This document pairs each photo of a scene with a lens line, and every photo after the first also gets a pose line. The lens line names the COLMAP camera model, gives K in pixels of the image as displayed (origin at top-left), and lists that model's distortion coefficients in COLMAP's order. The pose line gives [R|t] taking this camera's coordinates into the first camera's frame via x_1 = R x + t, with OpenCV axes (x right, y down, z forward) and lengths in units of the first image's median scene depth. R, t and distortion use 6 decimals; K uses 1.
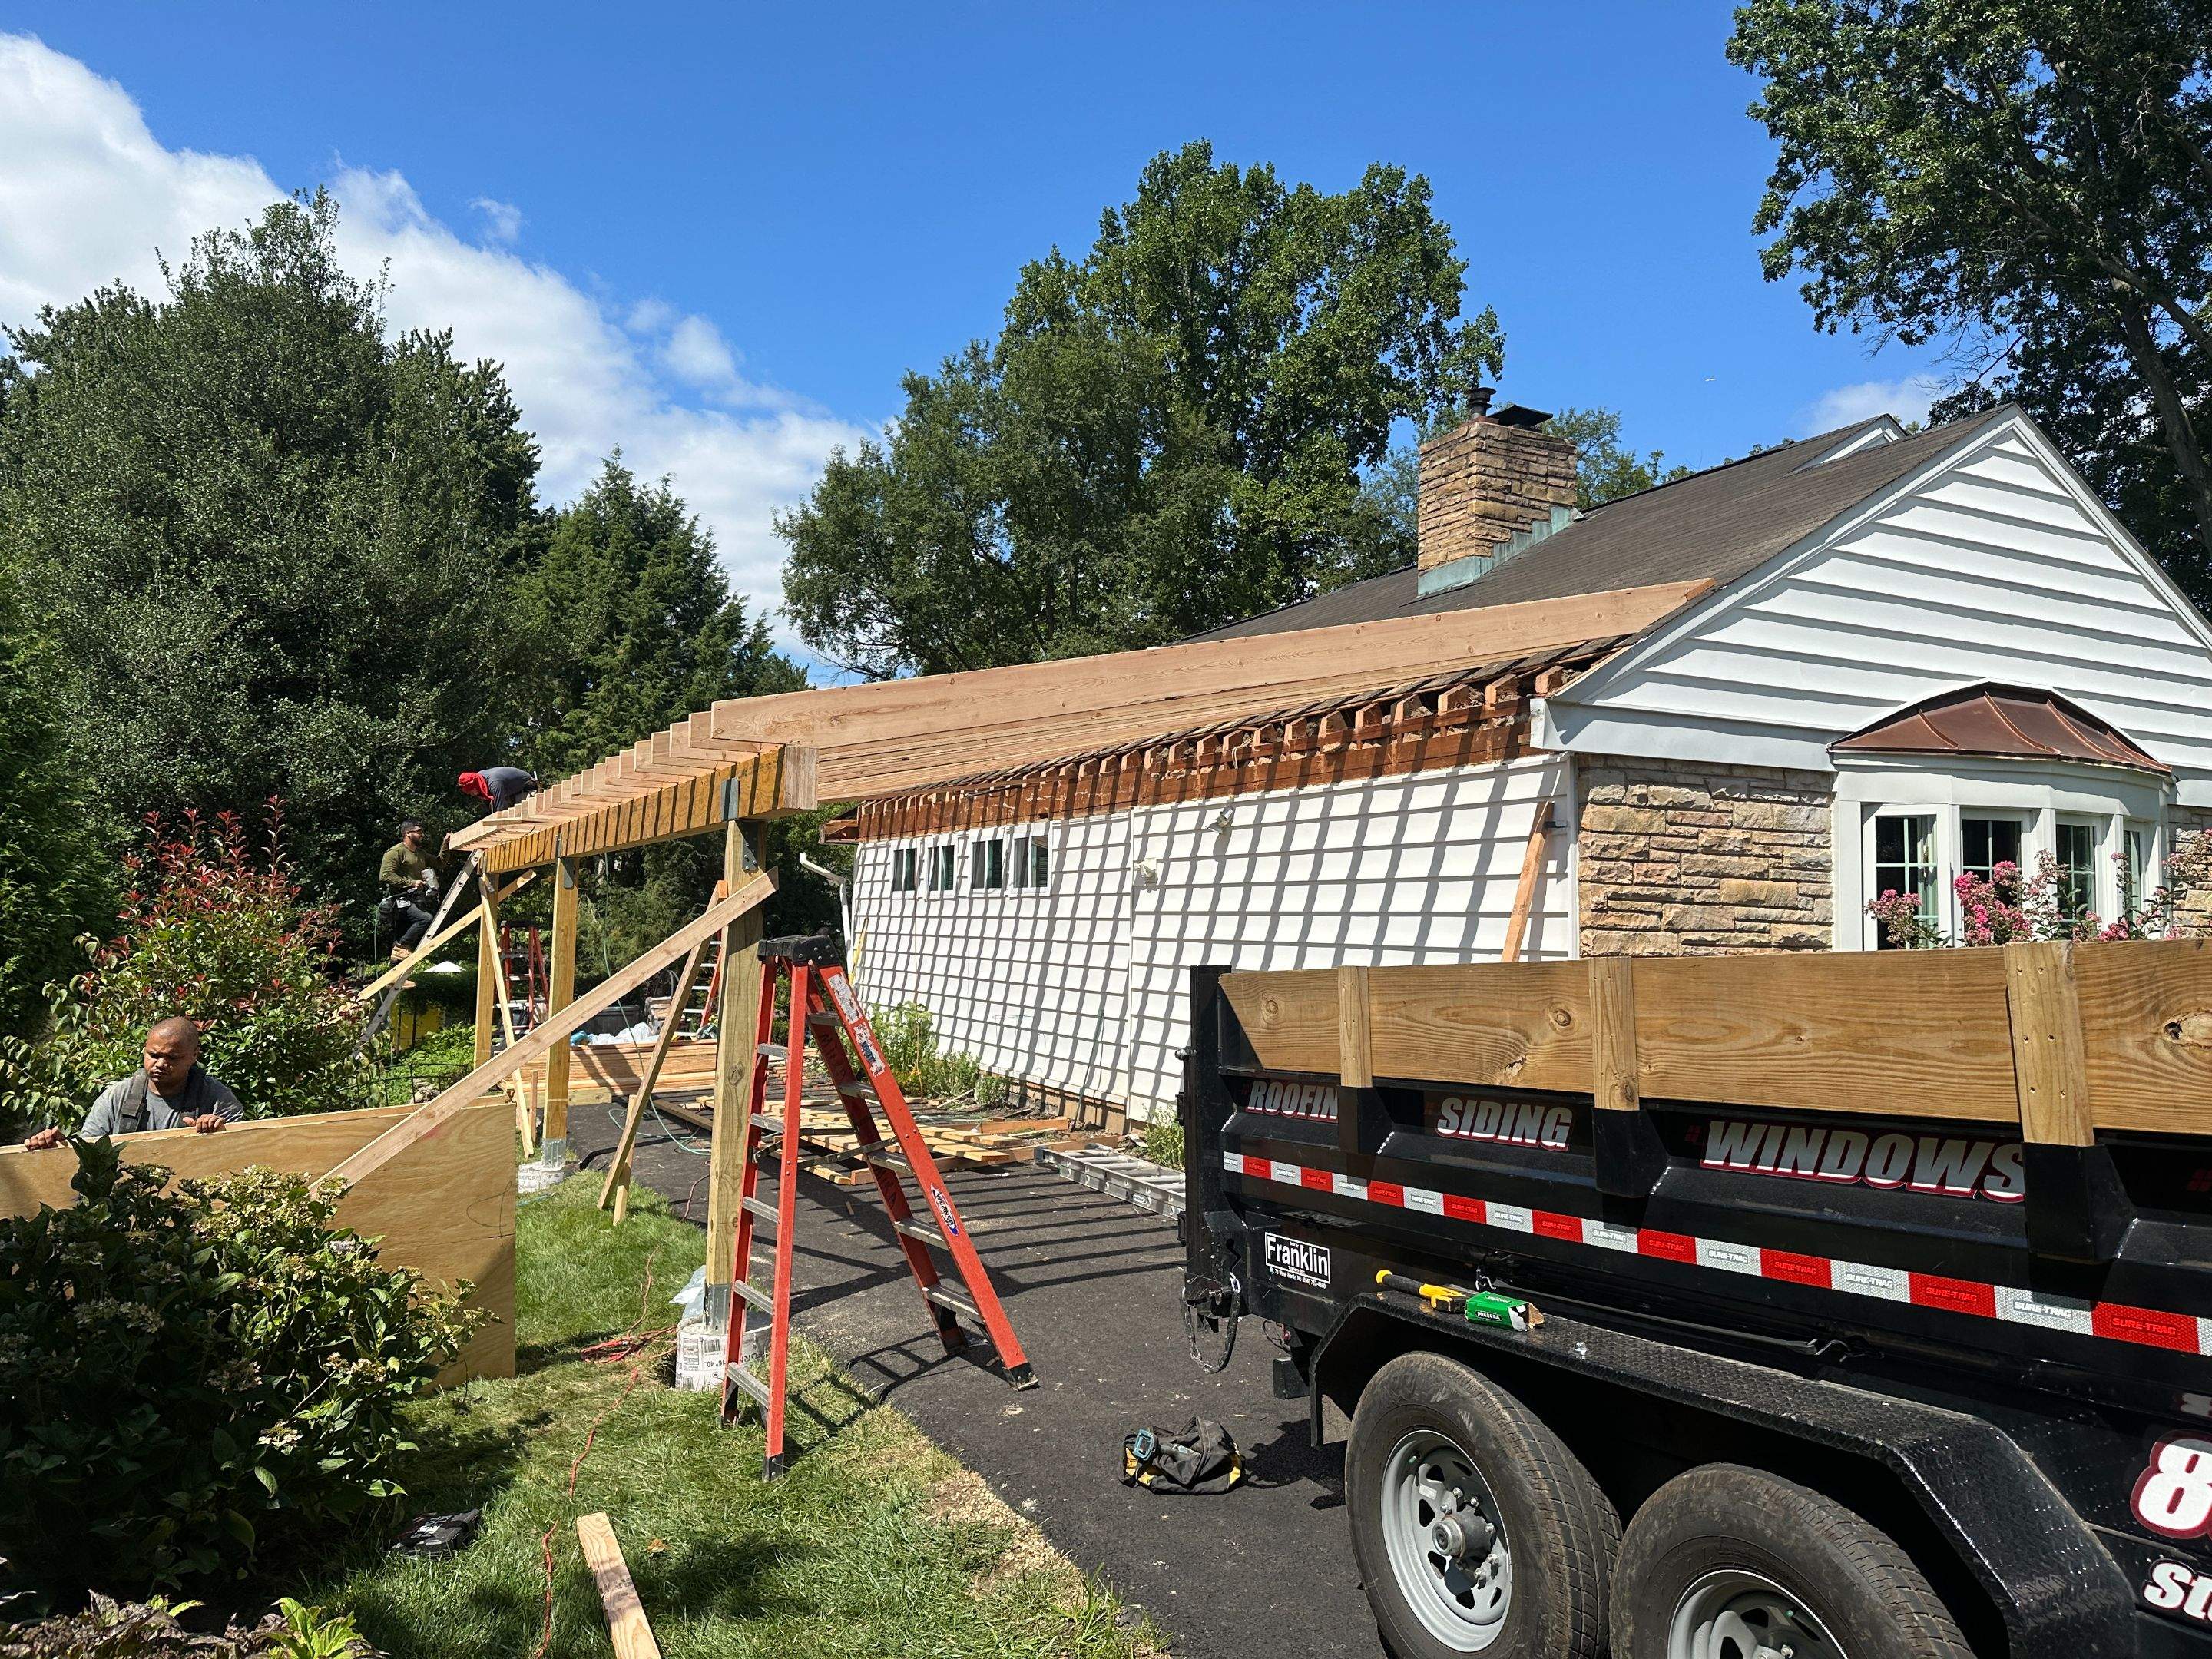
lens RADIAL K [[1530.3, 0, 1101.3], [0, 1530.3, 817.3], [0, 0, 1]] dist [0.087295, -0.084963]
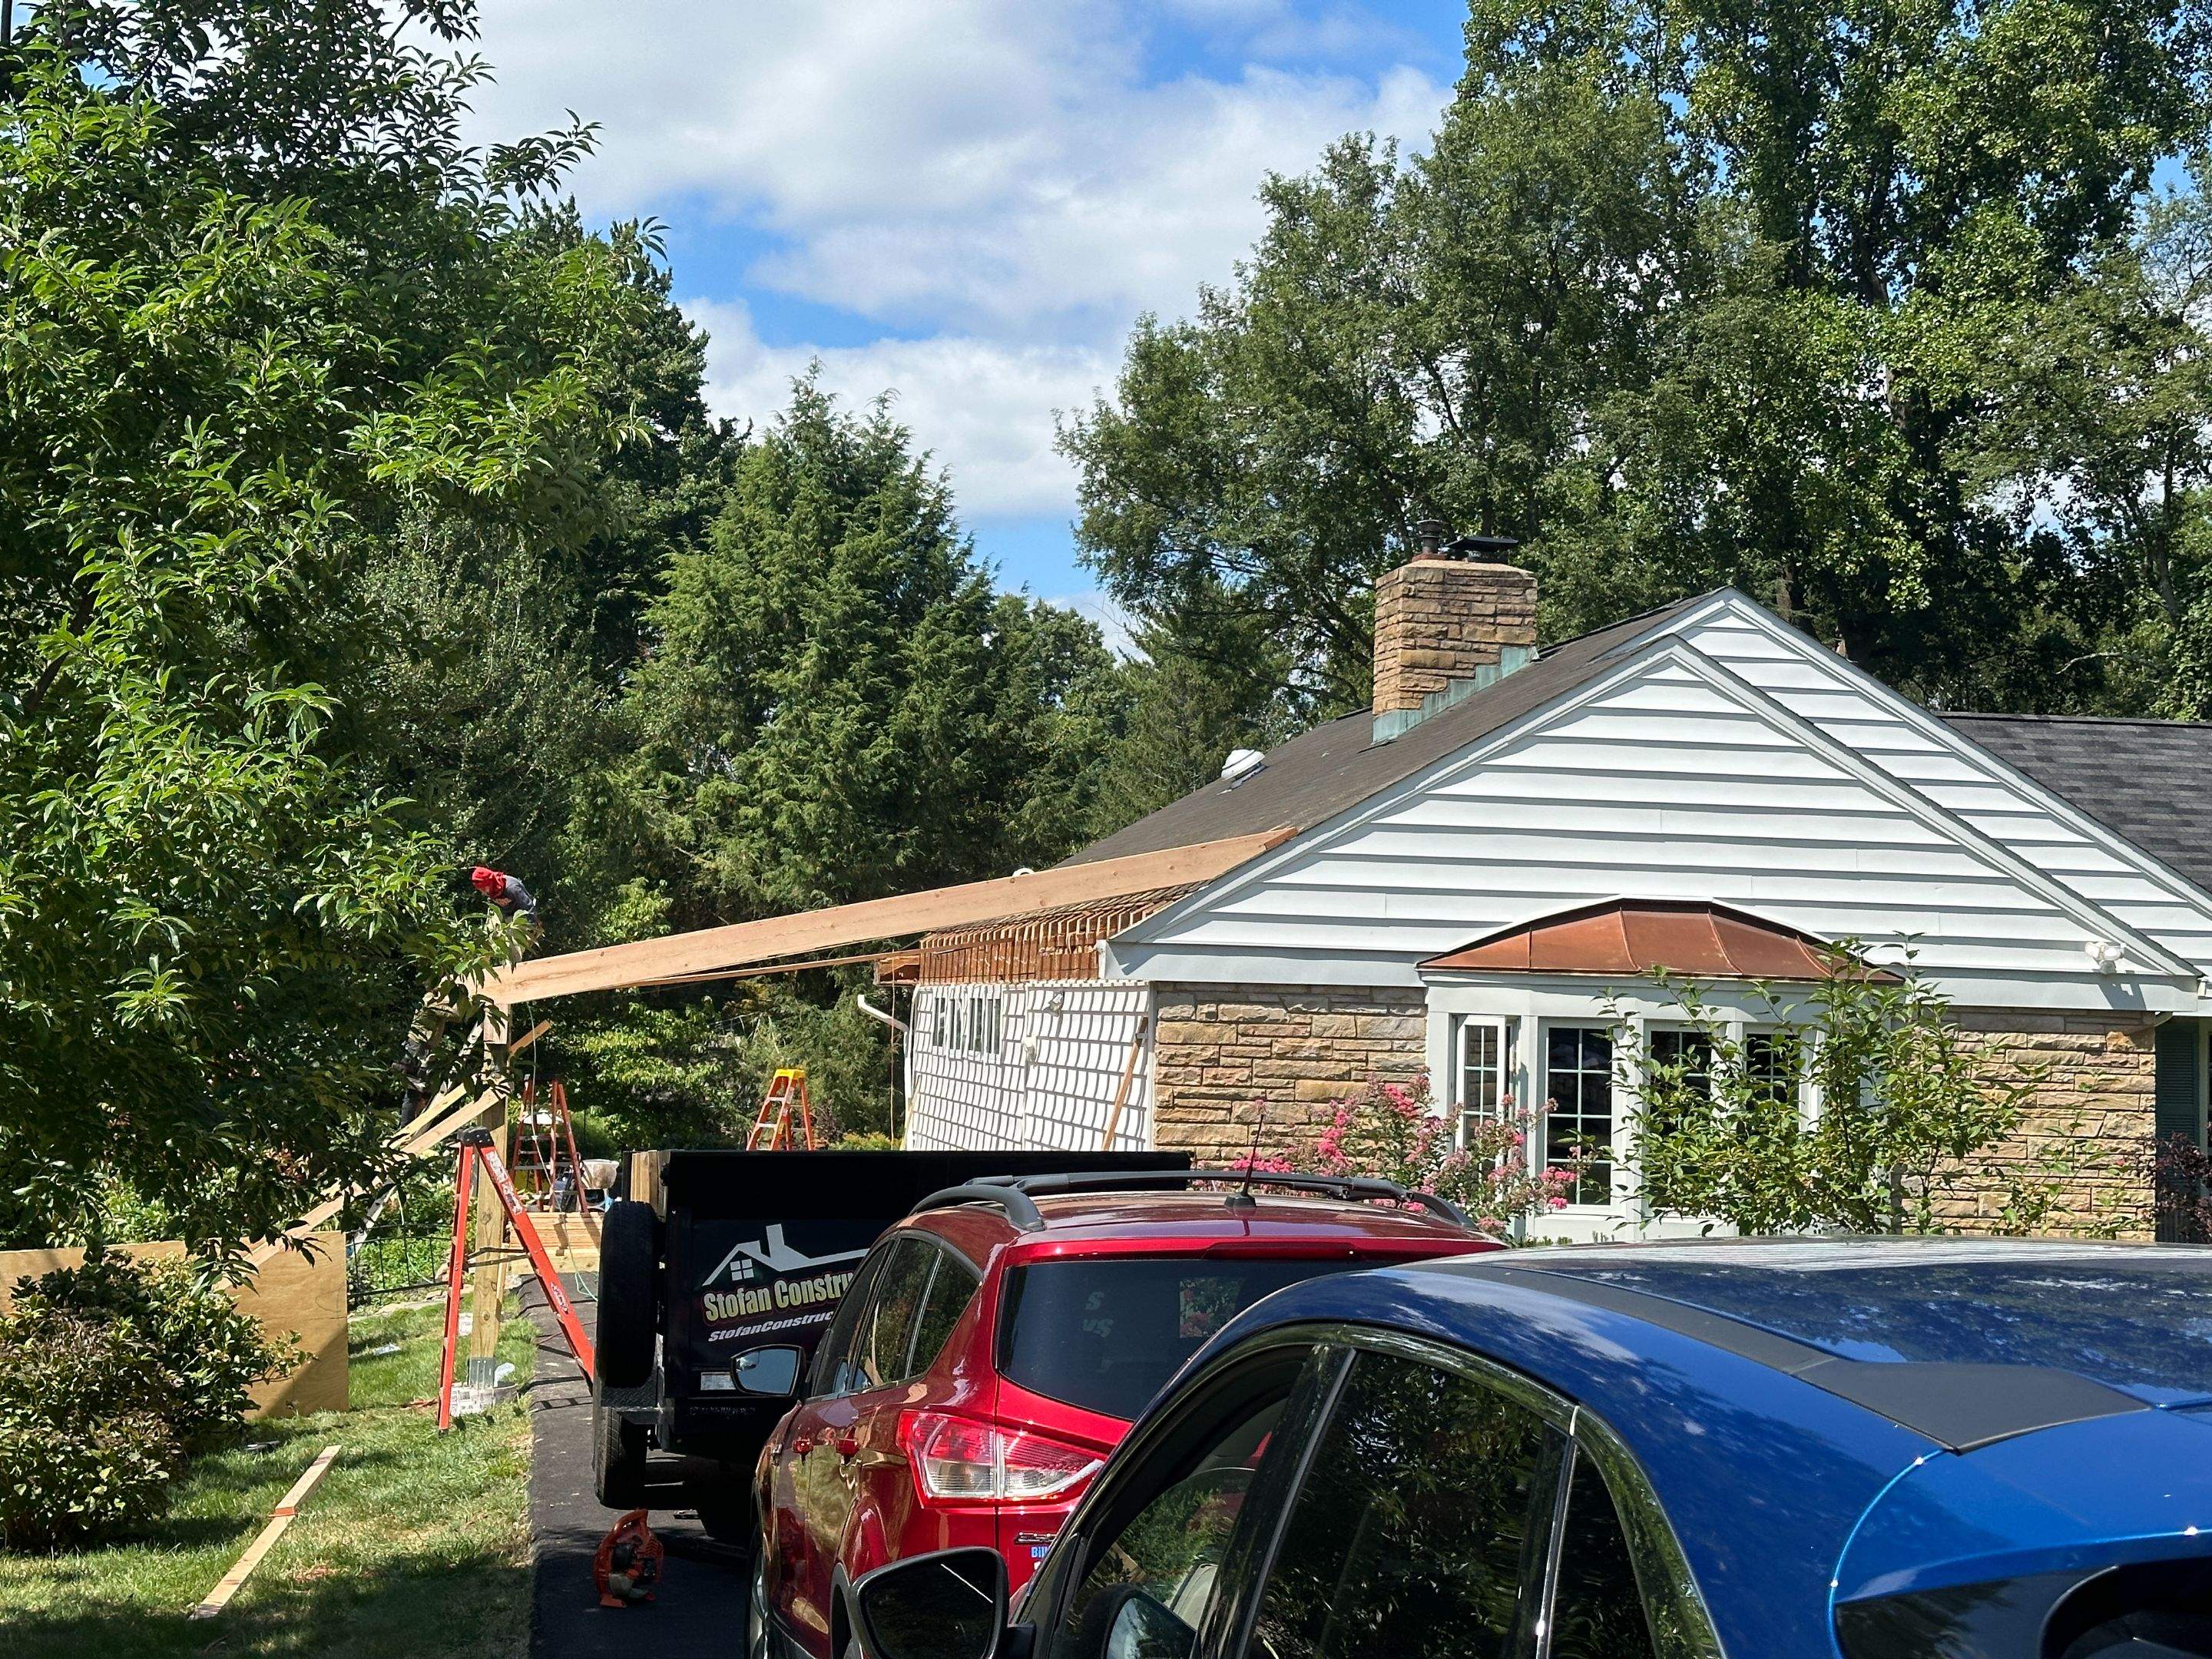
lens RADIAL K [[3124.5, 0, 1106.0], [0, 3124.5, 829.5], [0, 0, 1]] dist [0.018624, 0.995290]
pose [[0.958078, -0.008932, -0.286367, 0.474616], [0.011081, 0.999921, 0.005886, -0.084677], [0.286292, -0.008812, 0.958102, -0.675113]]
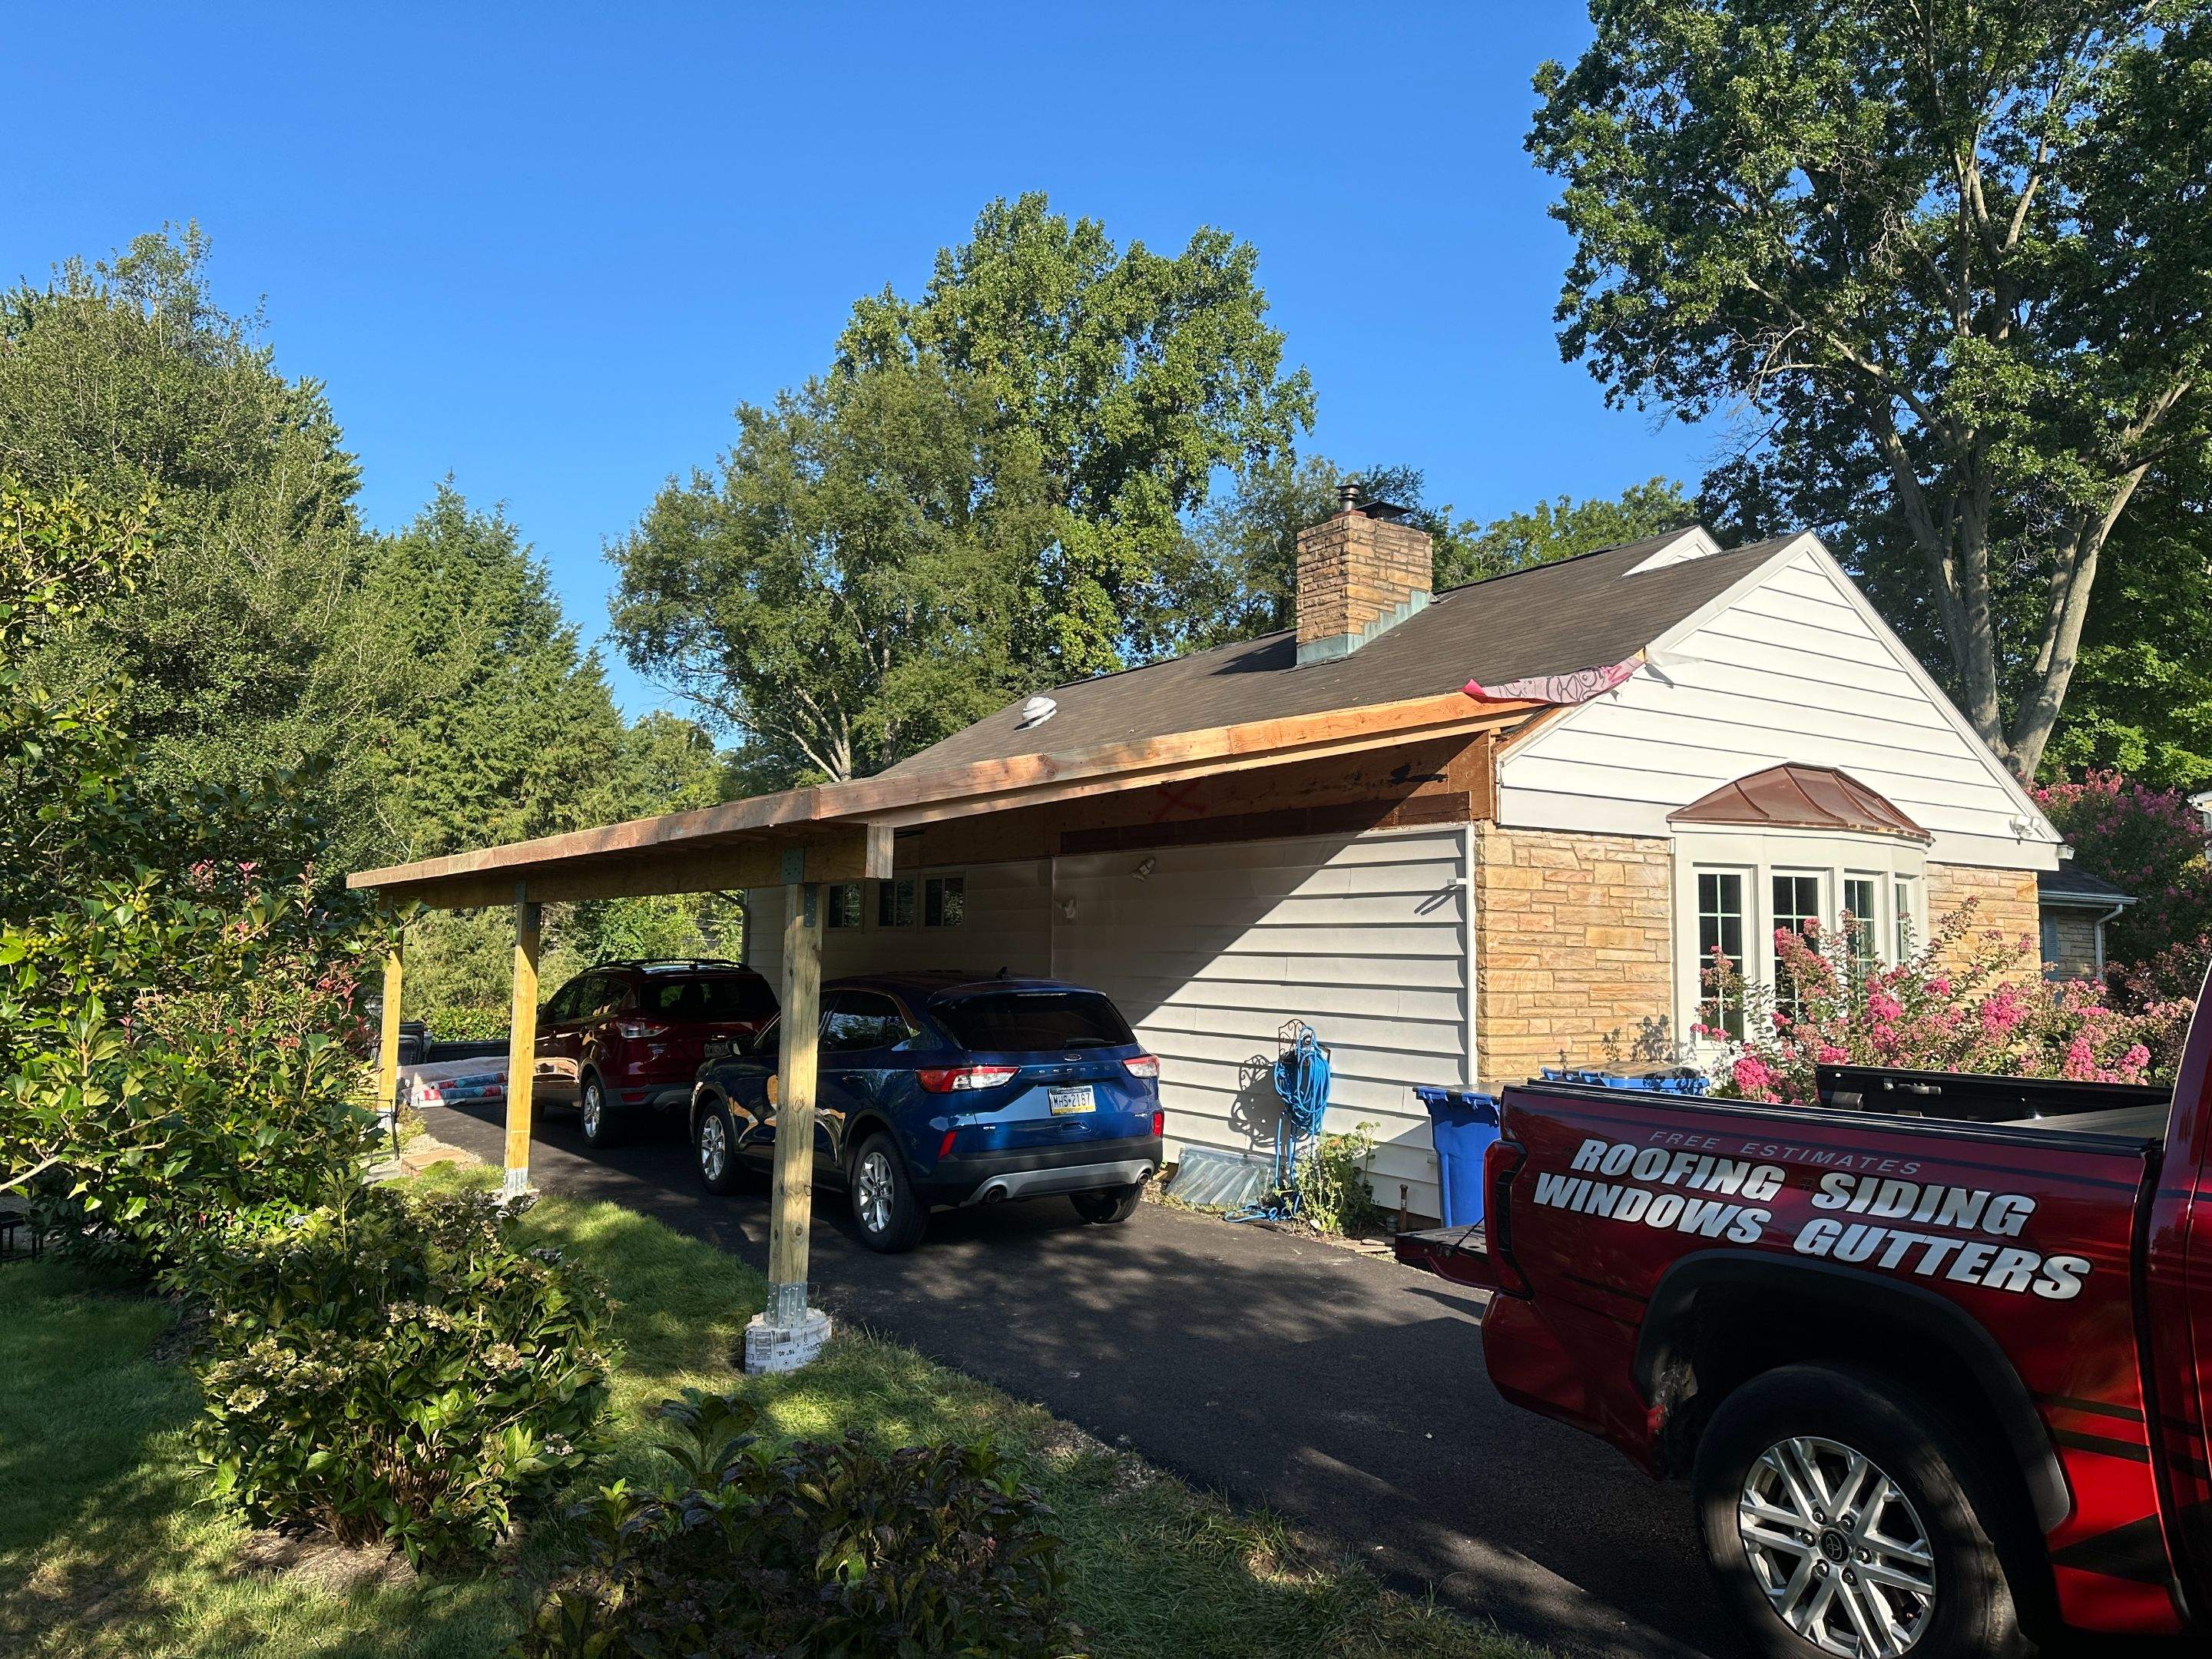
lens RADIAL K [[1529.7, 0, 1087.5], [0, 1529.7, 817.4], [0, 0, 1]] dist [0.146410, -0.212157]
pose [[0.992685, 0.006266, 0.120571, -0.064401], [-0.004462, 0.999874, -0.015225, -0.012468], [-0.120652, 0.014576, 0.992588, -0.073964]]
